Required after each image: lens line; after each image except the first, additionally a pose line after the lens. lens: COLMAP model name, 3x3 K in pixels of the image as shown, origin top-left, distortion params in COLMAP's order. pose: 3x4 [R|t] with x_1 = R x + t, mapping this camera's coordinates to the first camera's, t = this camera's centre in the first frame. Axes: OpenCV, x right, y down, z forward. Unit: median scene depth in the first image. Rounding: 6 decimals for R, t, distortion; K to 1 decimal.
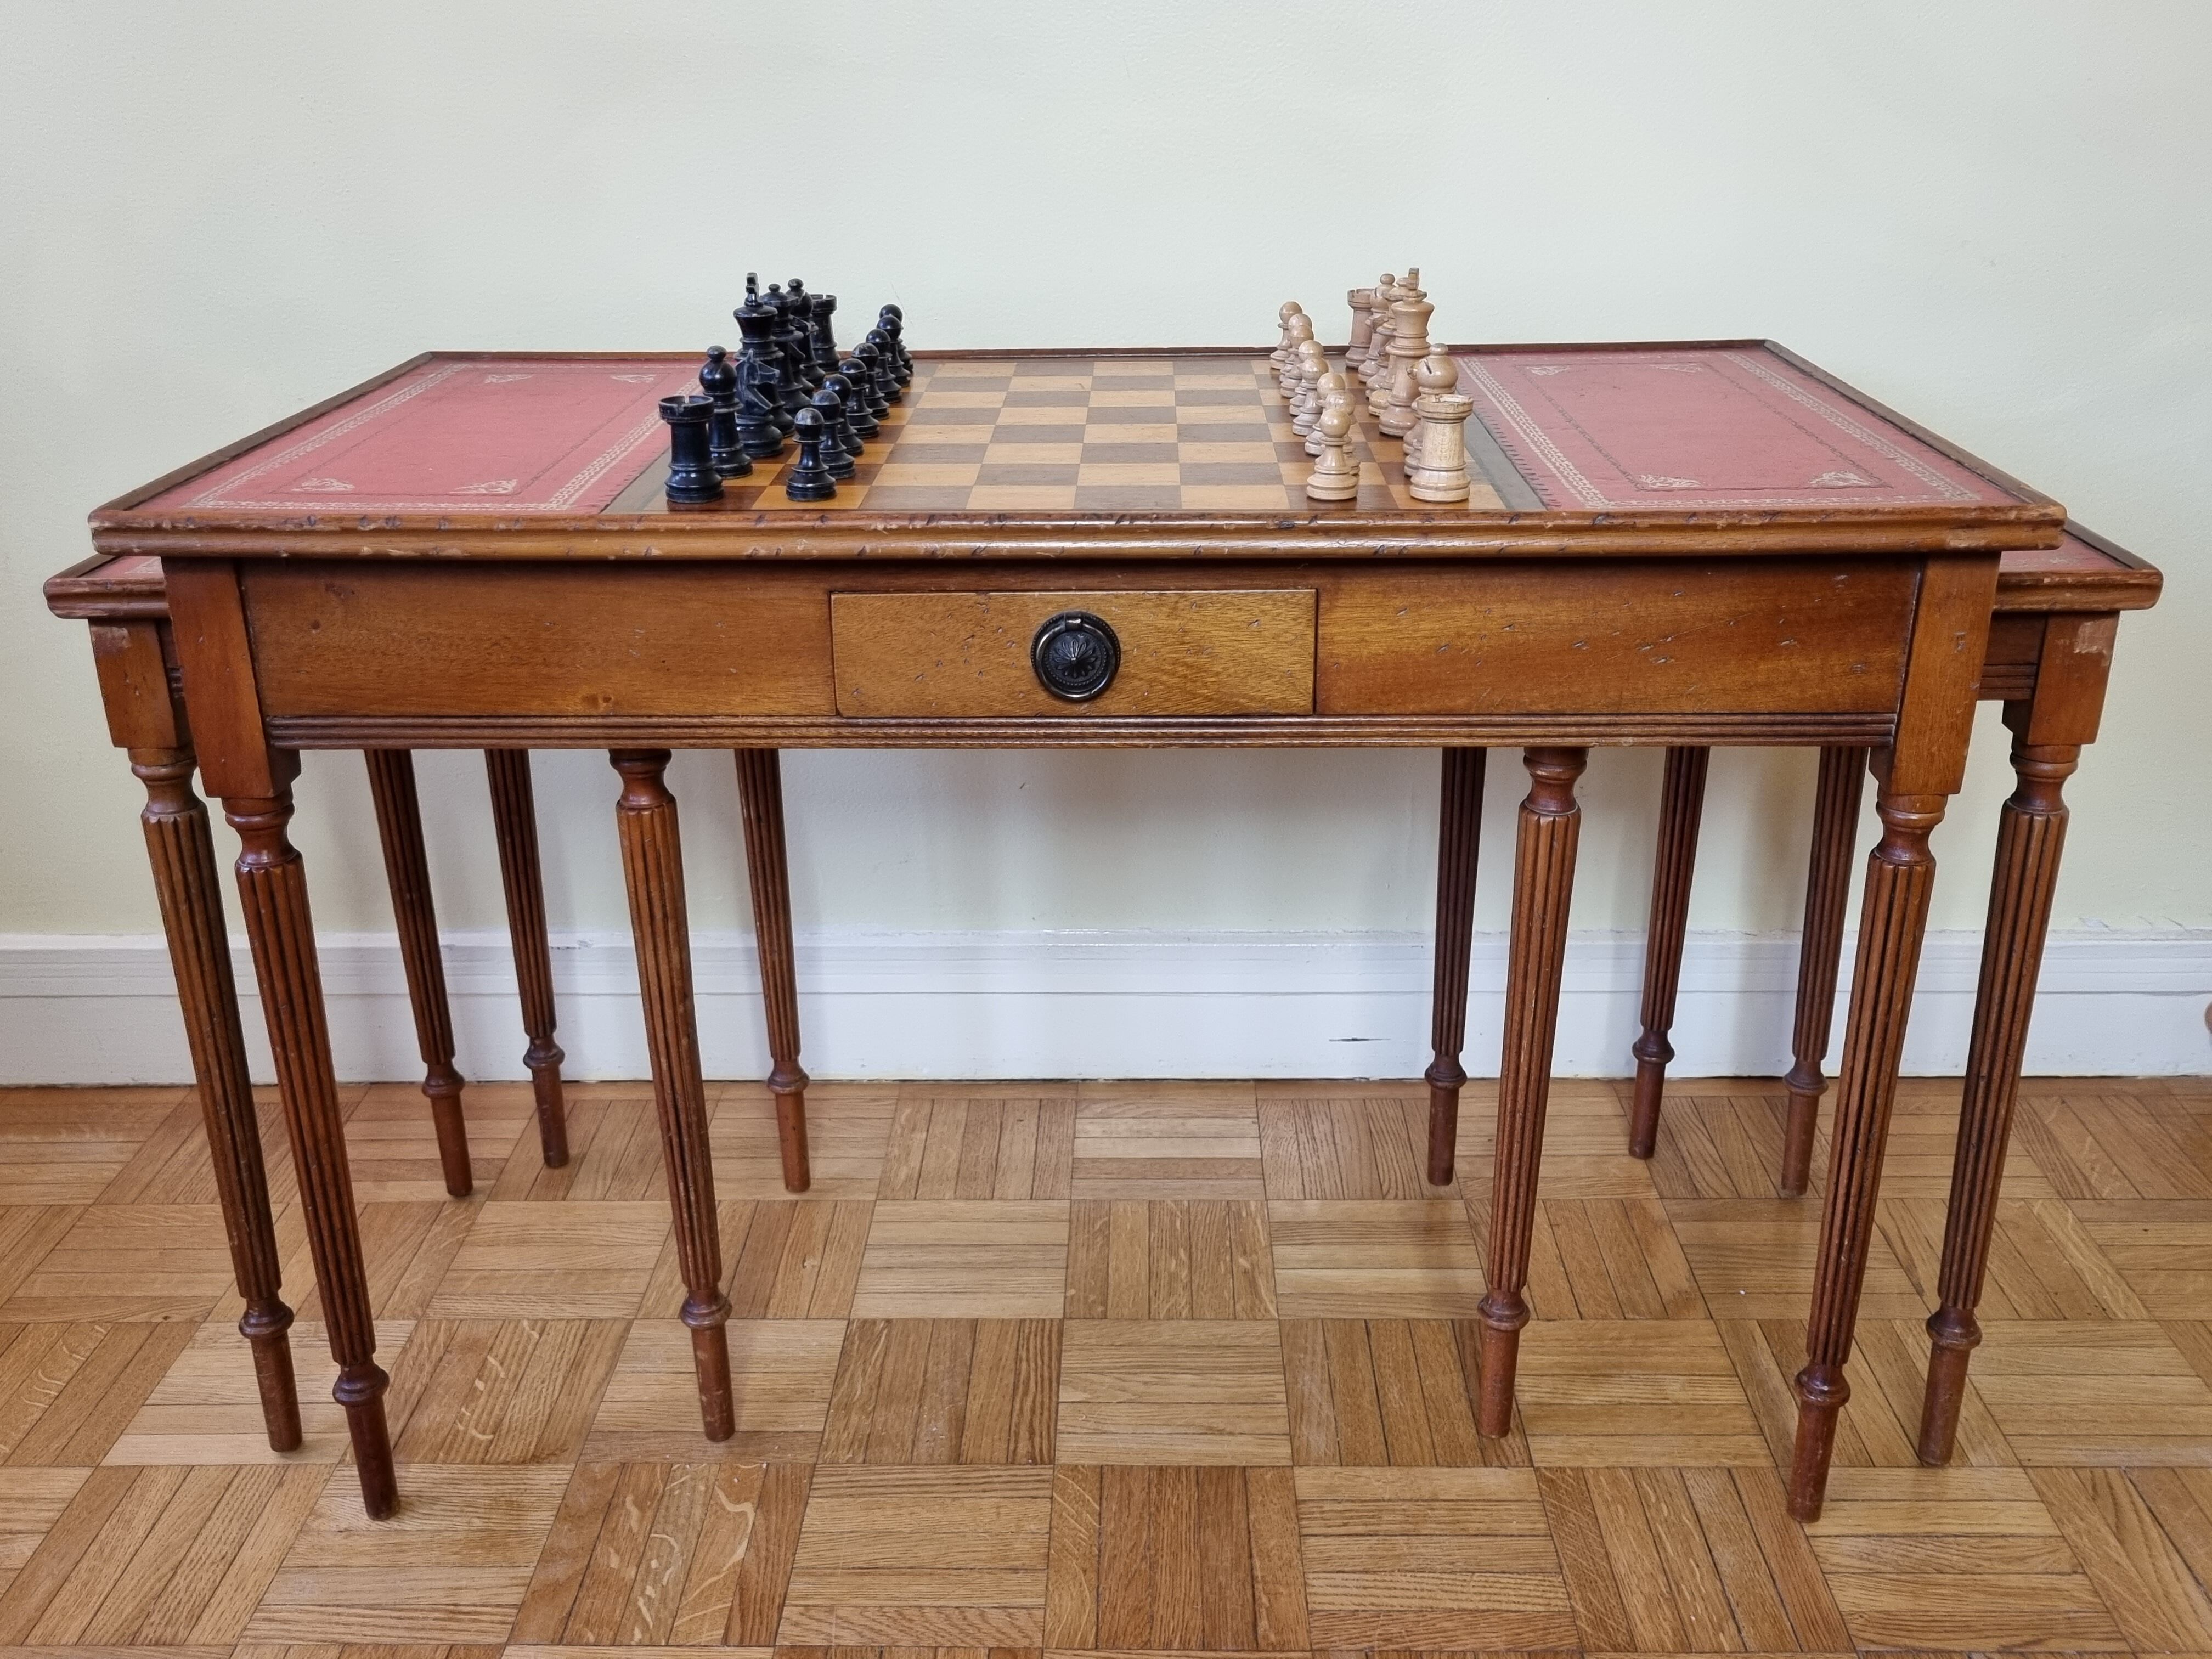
lens RADIAL K [[2079.3, 0, 1061.5], [0, 2079.3, 635.4], [0, 0, 1]] dist [0.038879, -0.029272]
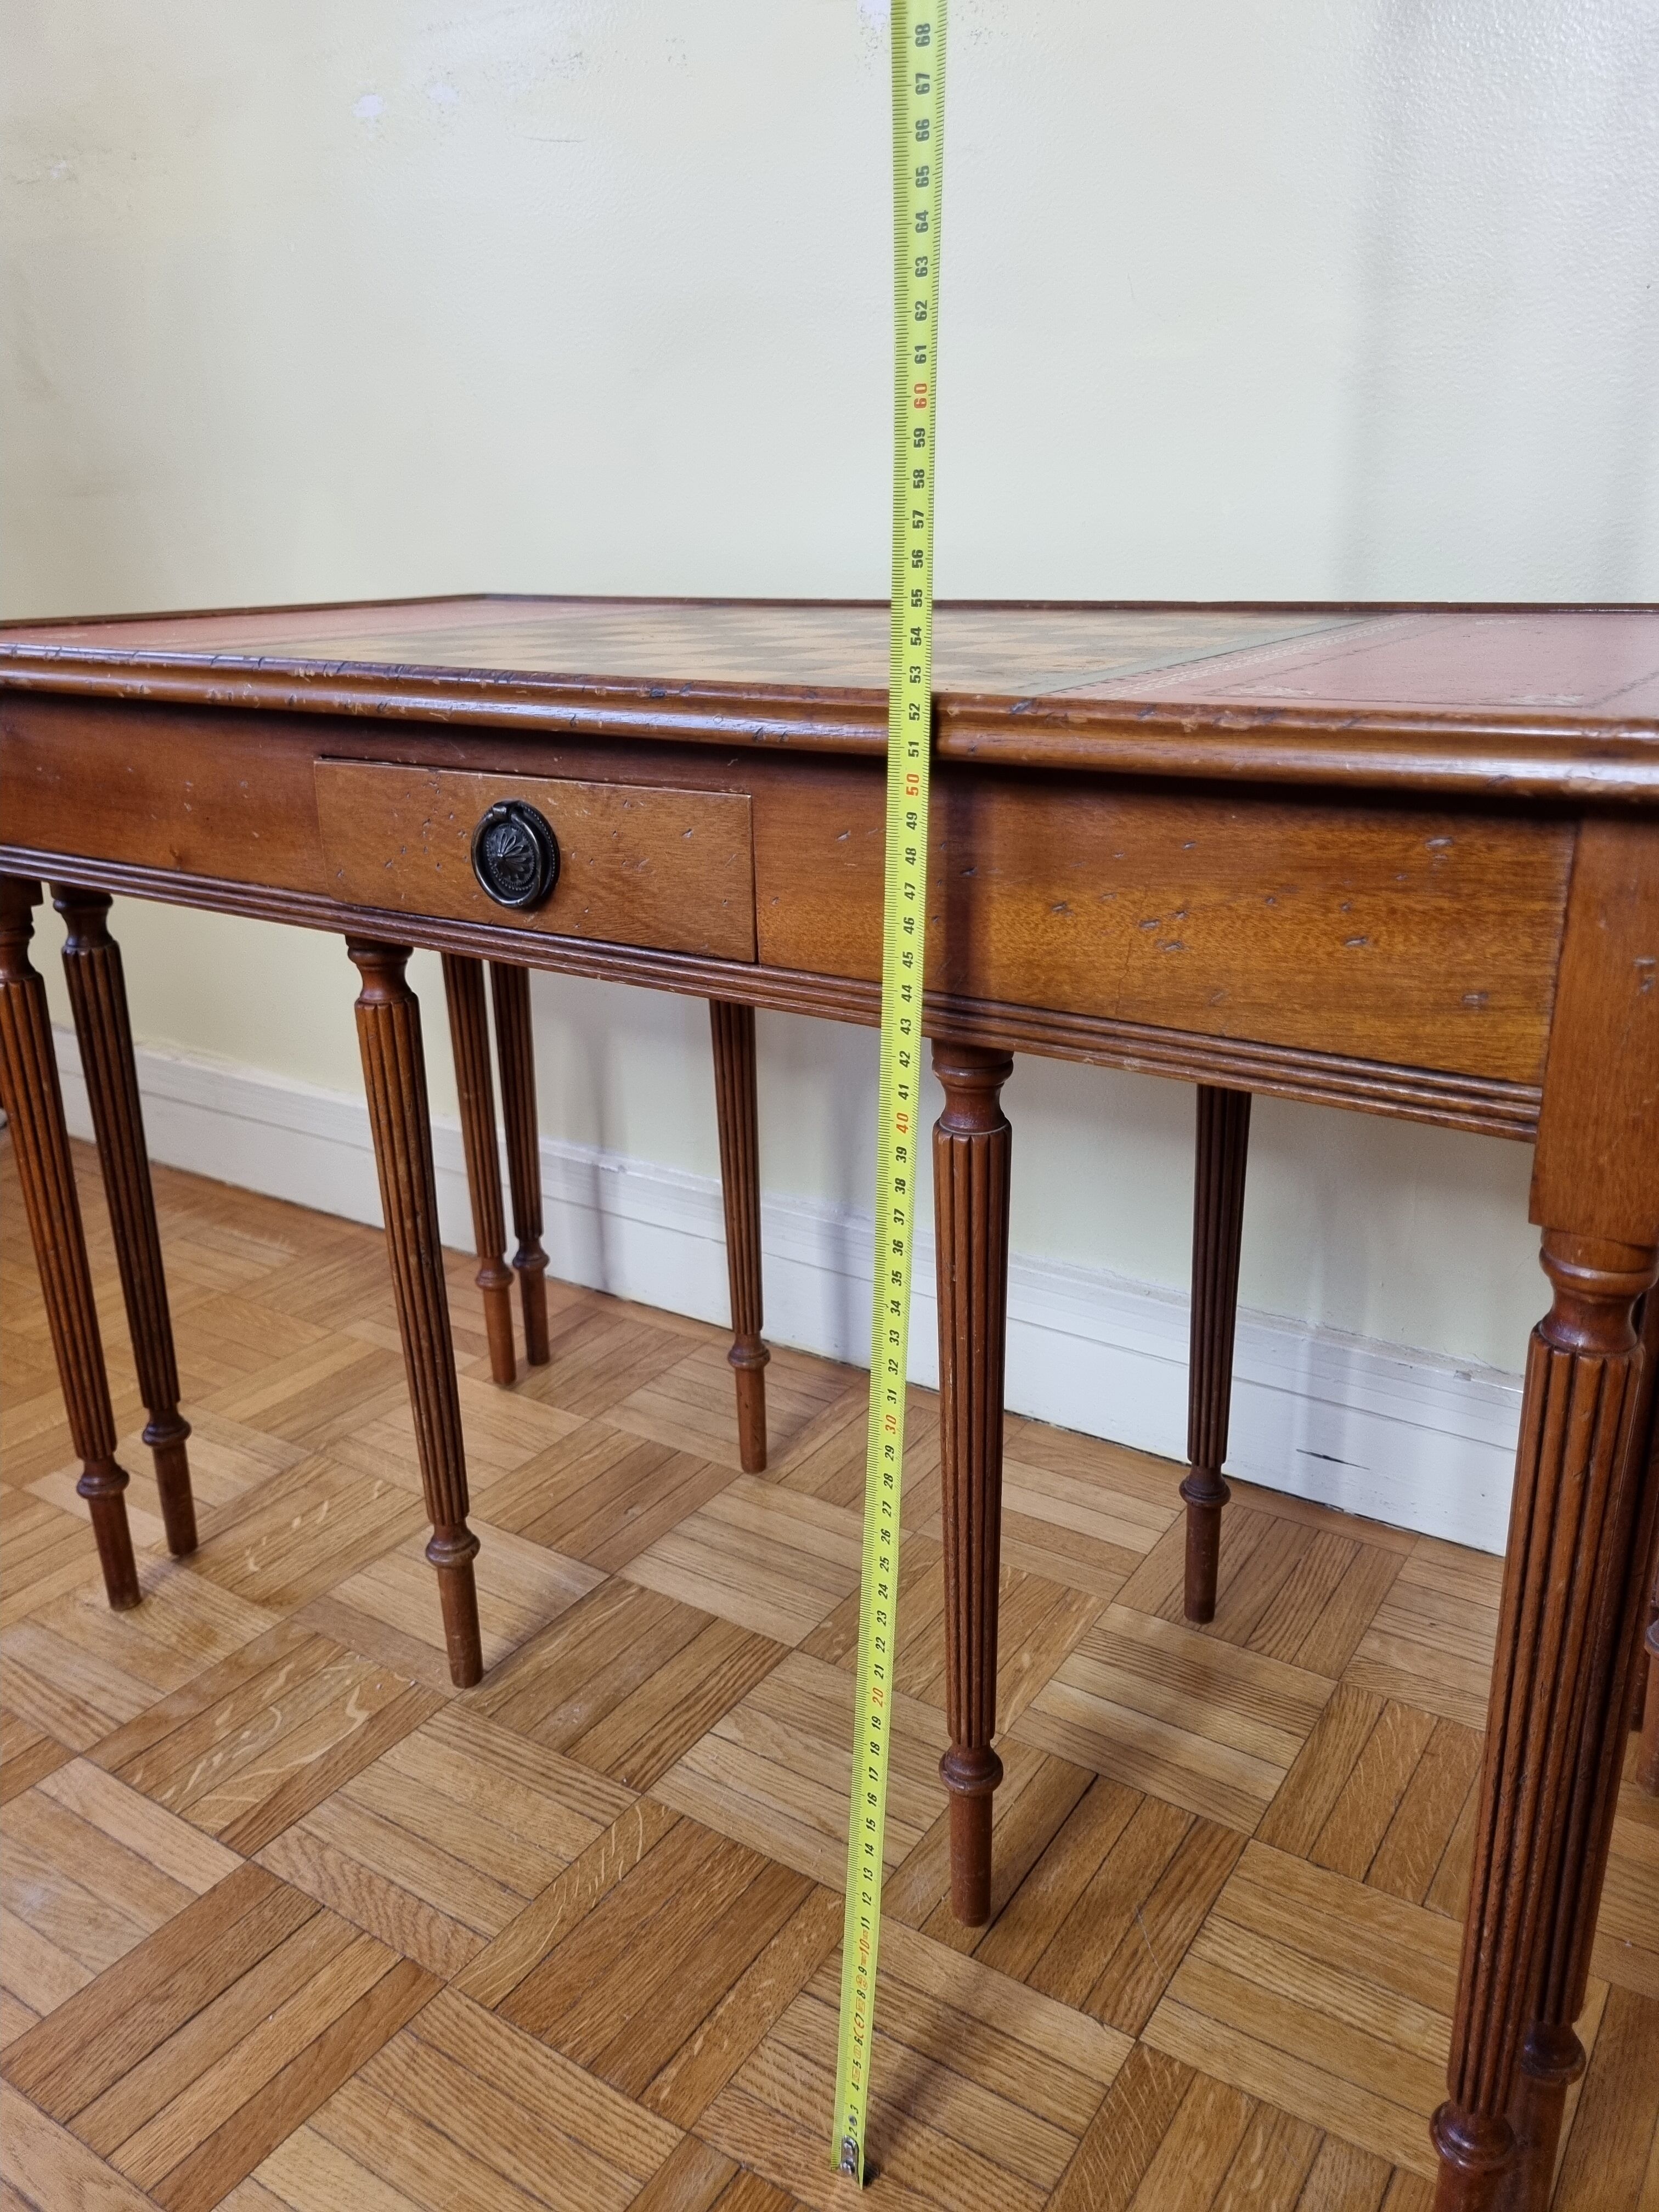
lens RADIAL K [[1707.3, 0, 806.9], [0, 1707.3, 990.9], [0, 0, 1]] dist [0.024694, -0.005791]
pose [[0.847098, 0.140189, -0.512613, 0.431540], [-0.144217, 0.989023, 0.032157, 0.023548], [0.511495, 0.046688, 0.858017, 0.431837]]
